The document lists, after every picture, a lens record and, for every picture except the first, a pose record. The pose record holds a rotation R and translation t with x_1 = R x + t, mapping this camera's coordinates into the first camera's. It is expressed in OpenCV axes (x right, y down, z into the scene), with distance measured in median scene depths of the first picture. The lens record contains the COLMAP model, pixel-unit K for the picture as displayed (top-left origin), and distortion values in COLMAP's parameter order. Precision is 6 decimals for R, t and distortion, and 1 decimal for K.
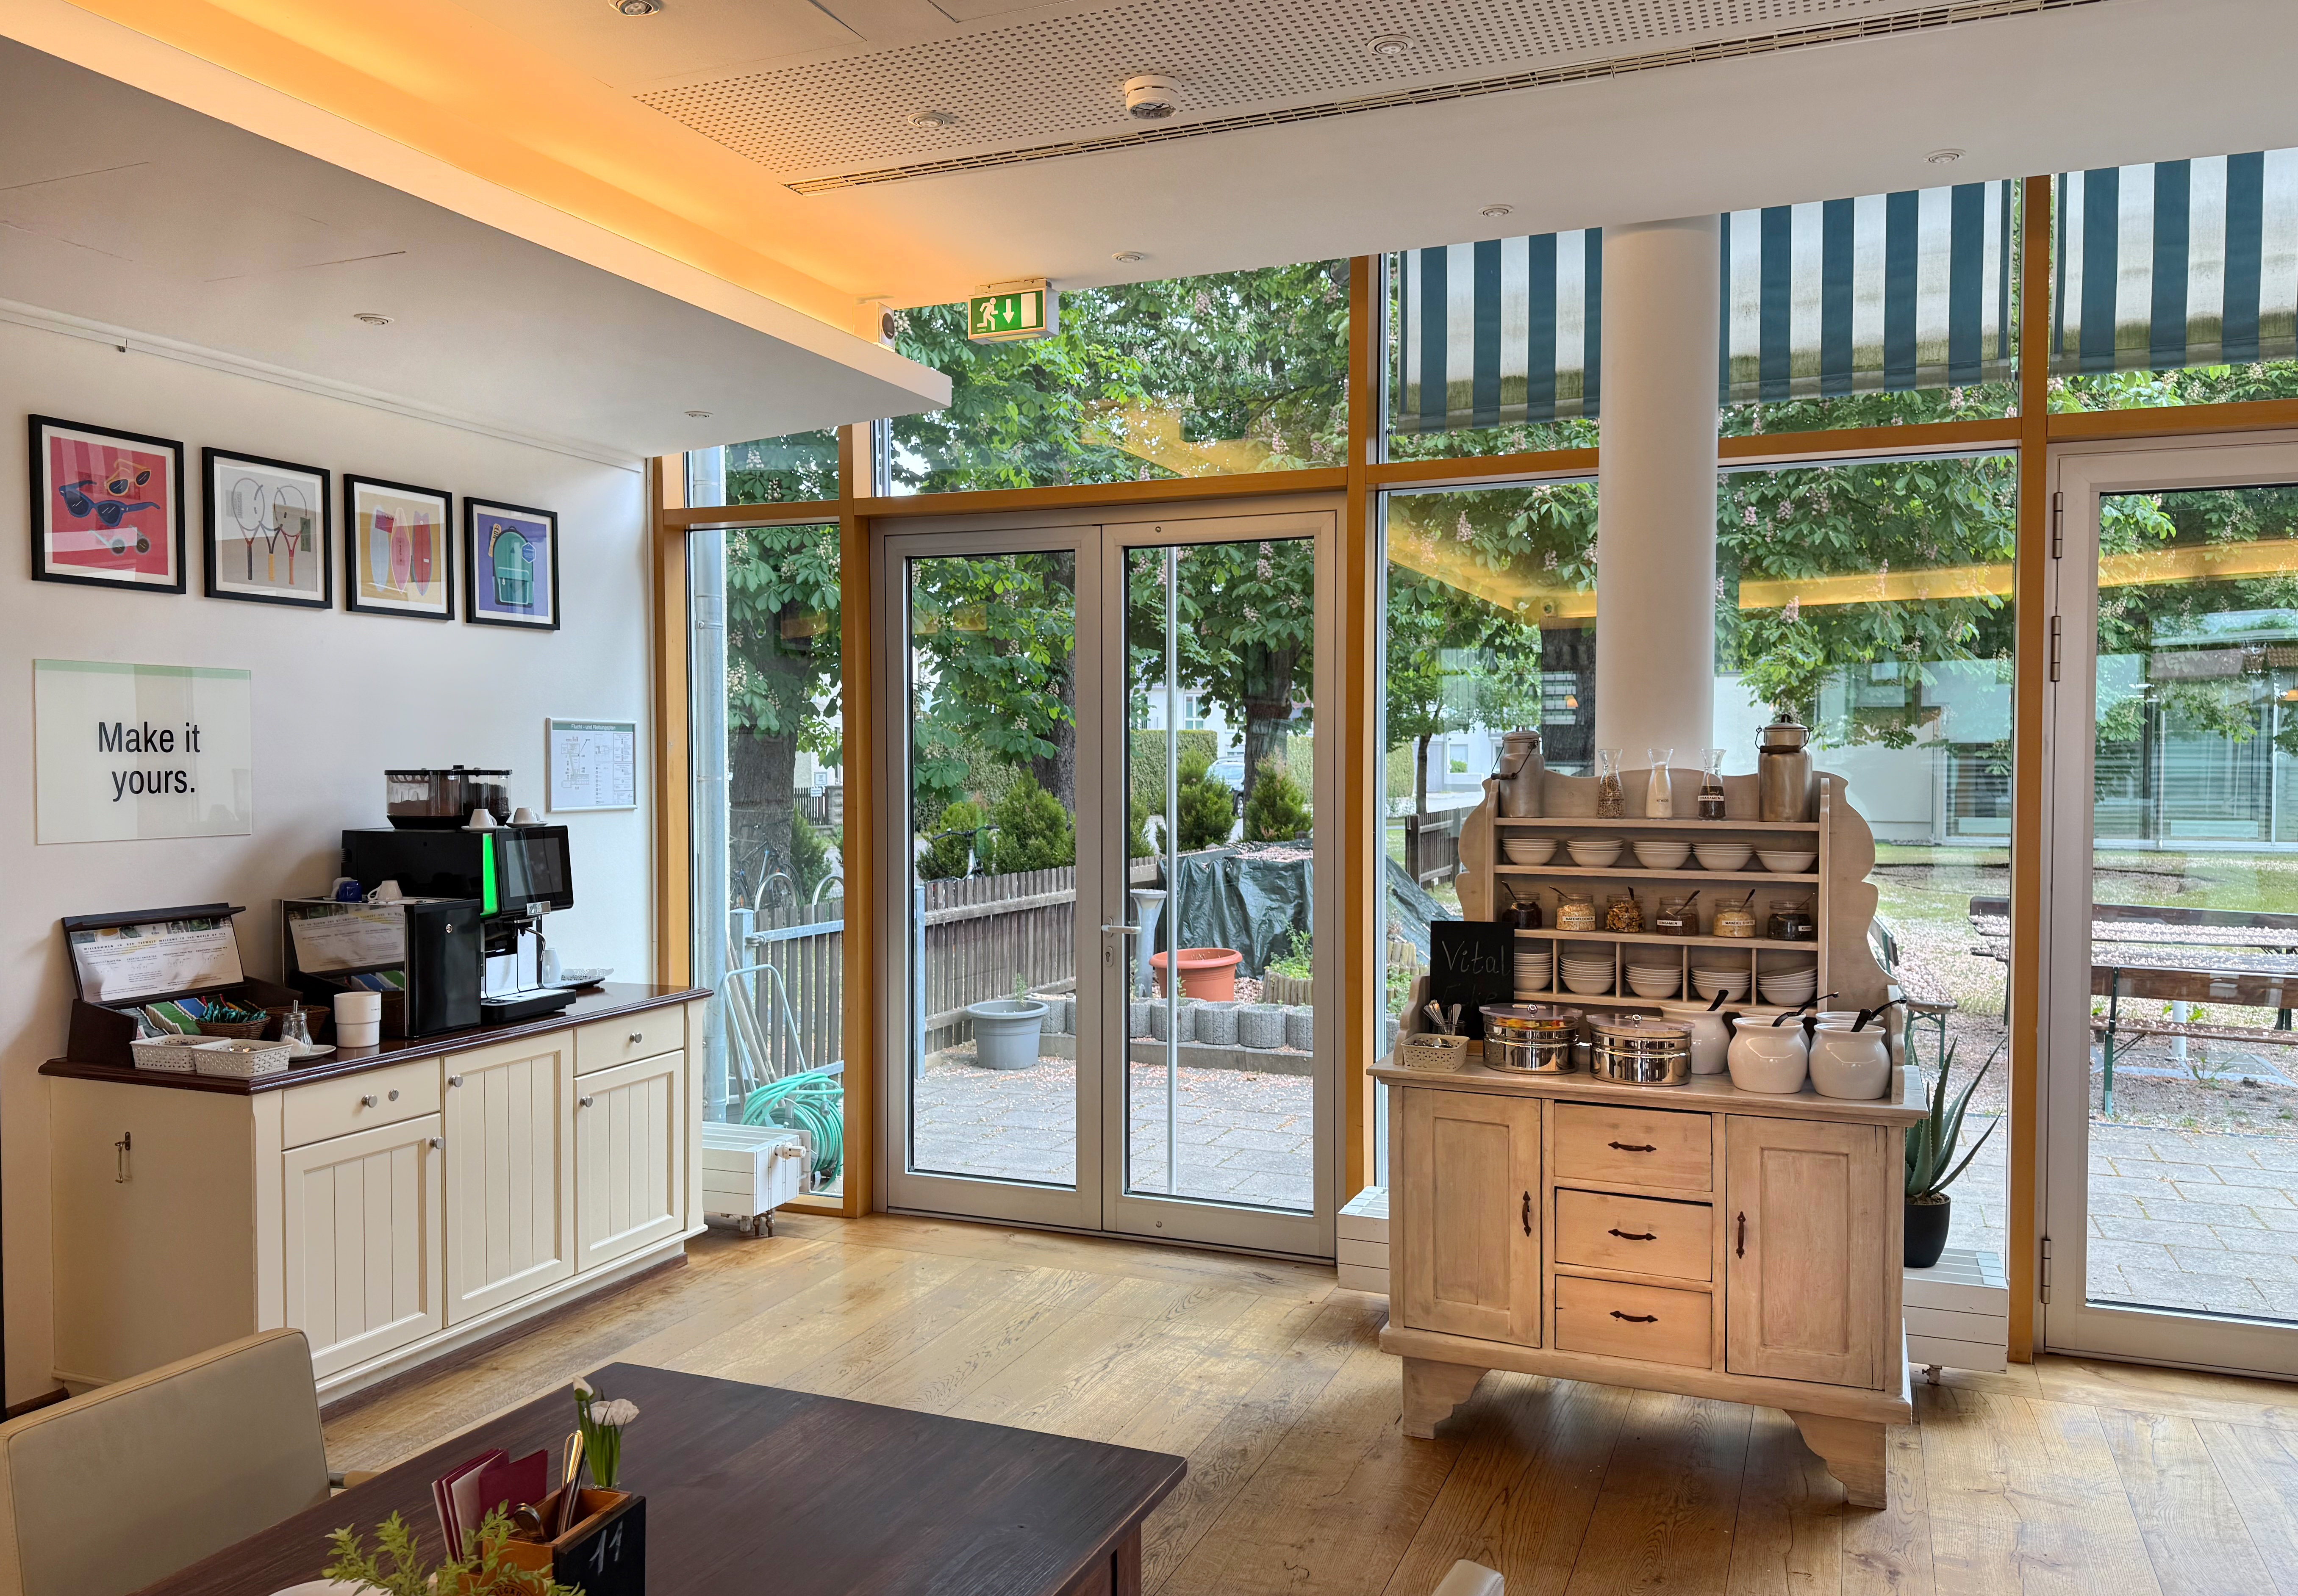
lens RADIAL K [[1787.1, 0, 1198.4], [0, 1787.1, 754.8], [0, 0, 1]] dist [0.117411, -0.167293]
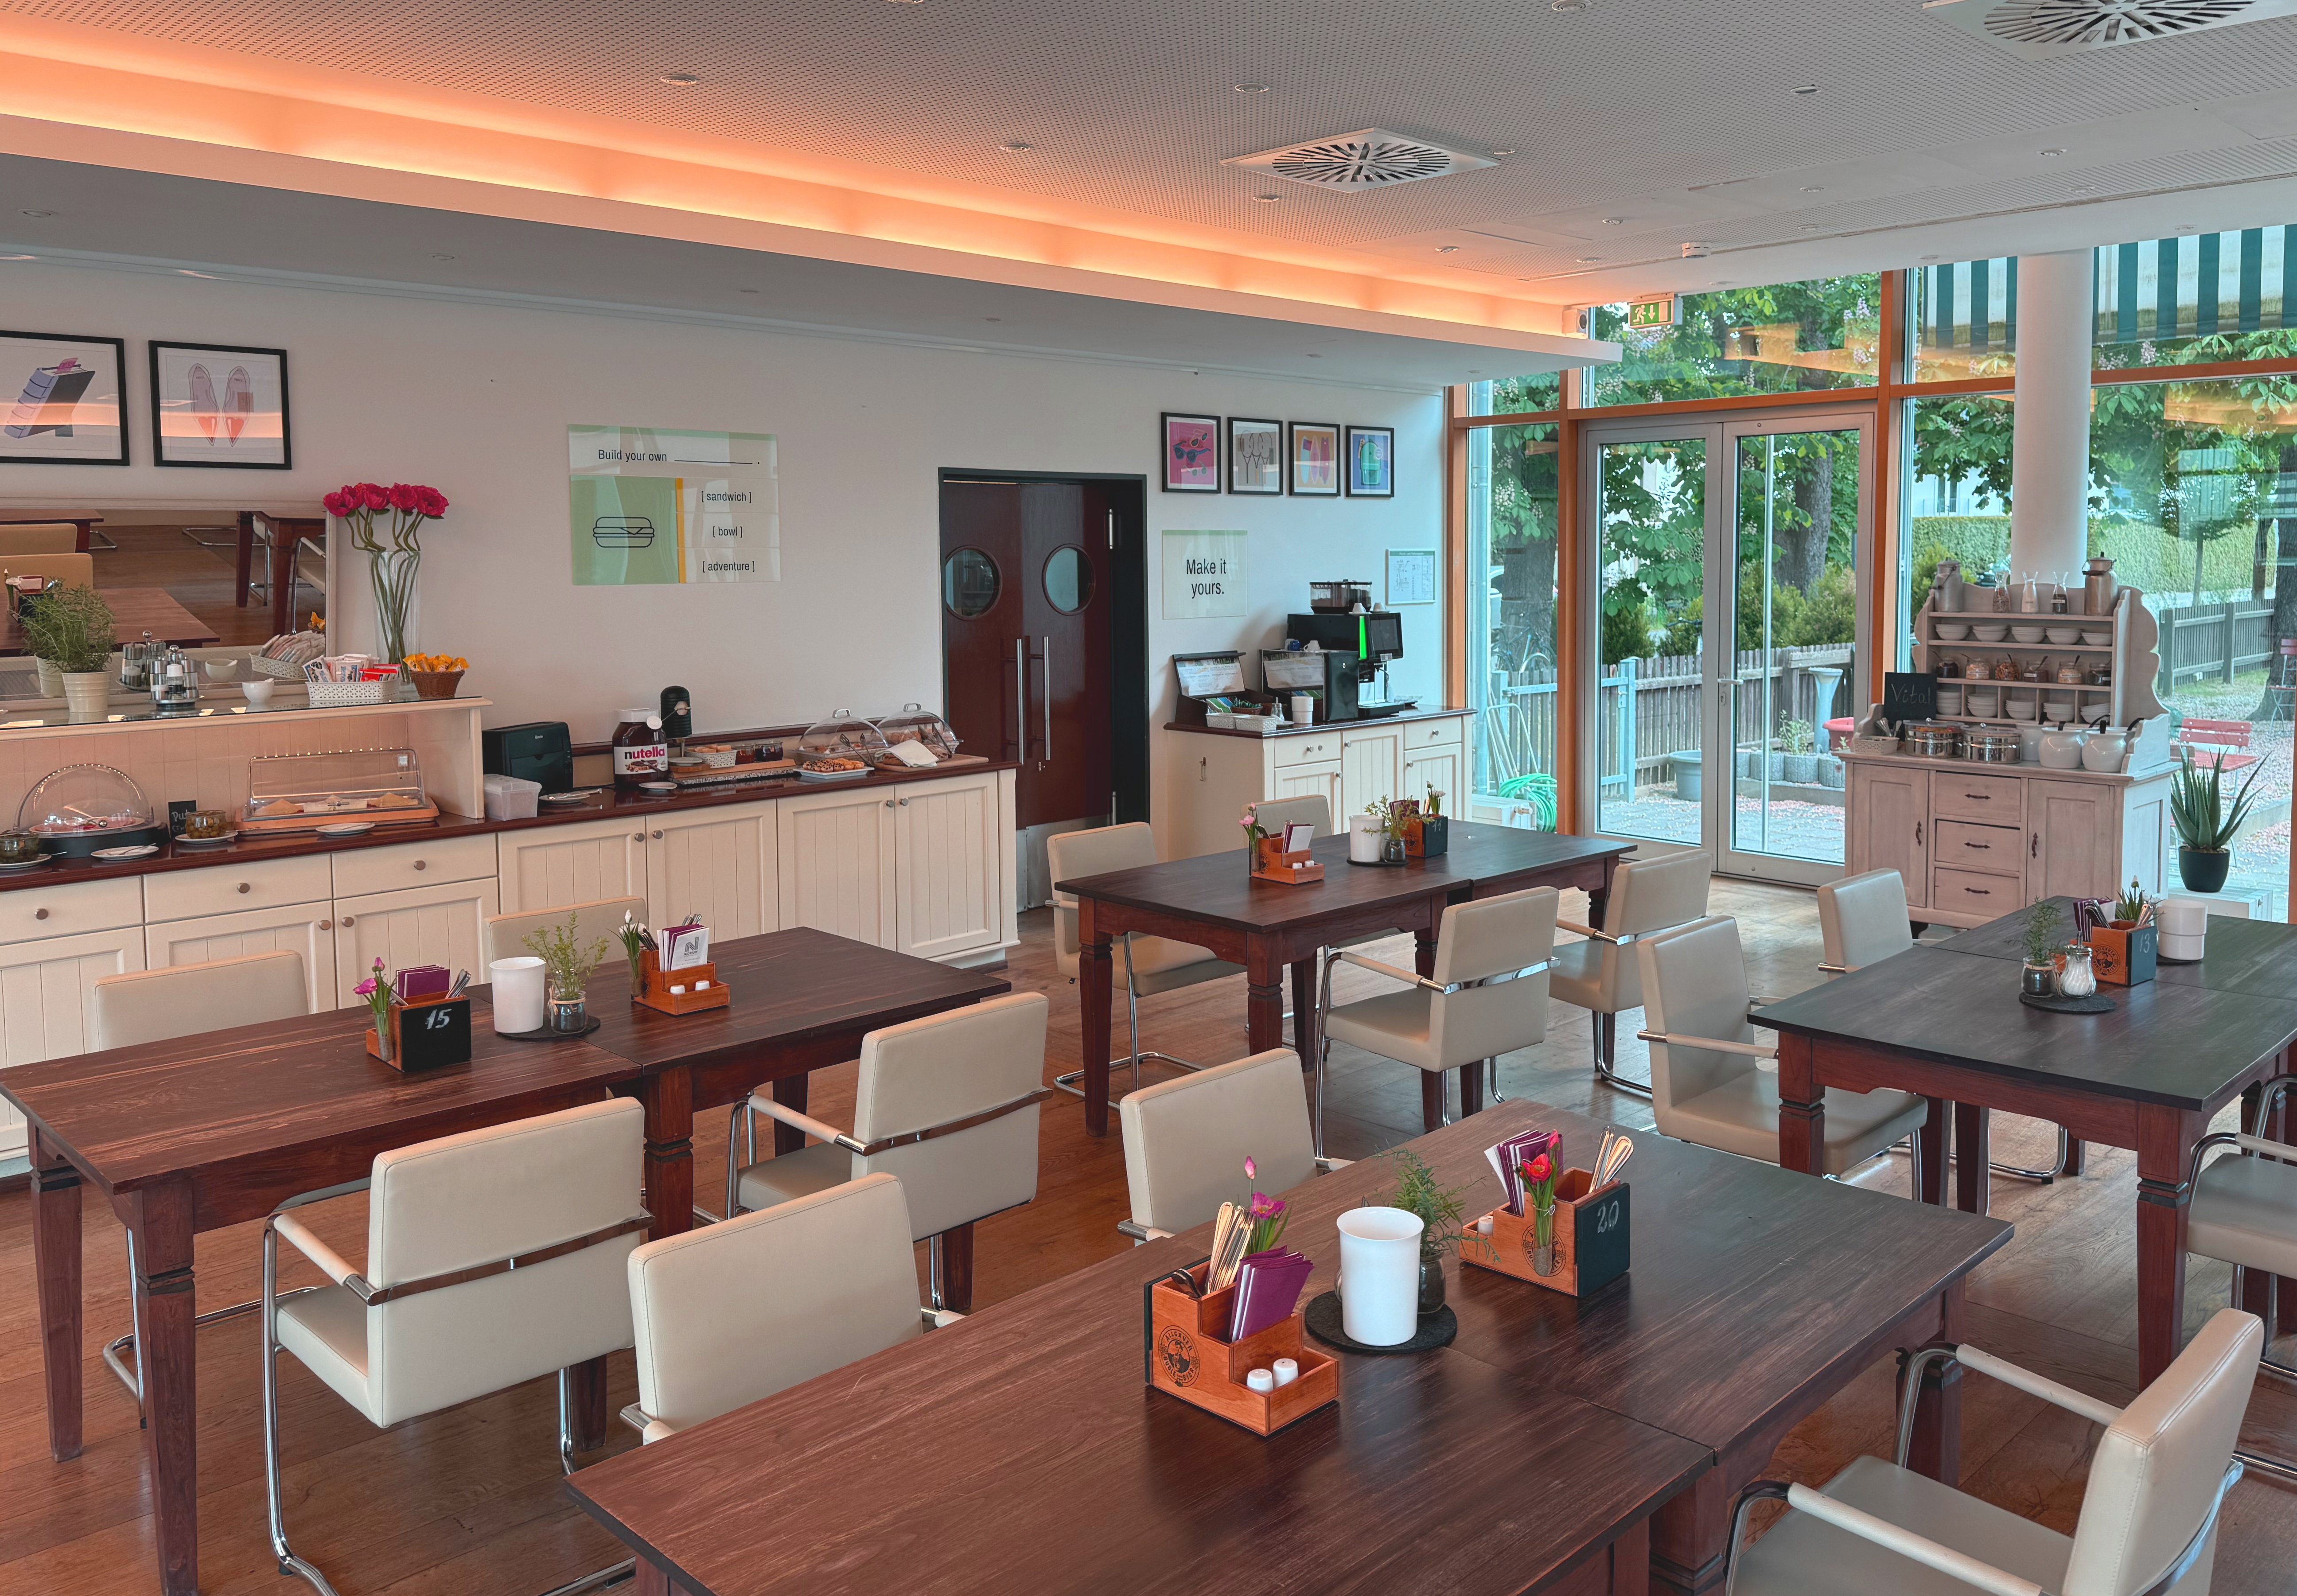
lens RADIAL K [[1786.5, 0, 1197.9], [0, 1786.5, 754.8], [0, 0, 1]] dist [0.117411, -0.167293]
pose [[0.910721, 0.042761, -0.410803, 0.225793], [0.005387, 0.993312, 0.115336, -0.029592], [0.412987, -0.107252, 0.904400, -0.777875]]
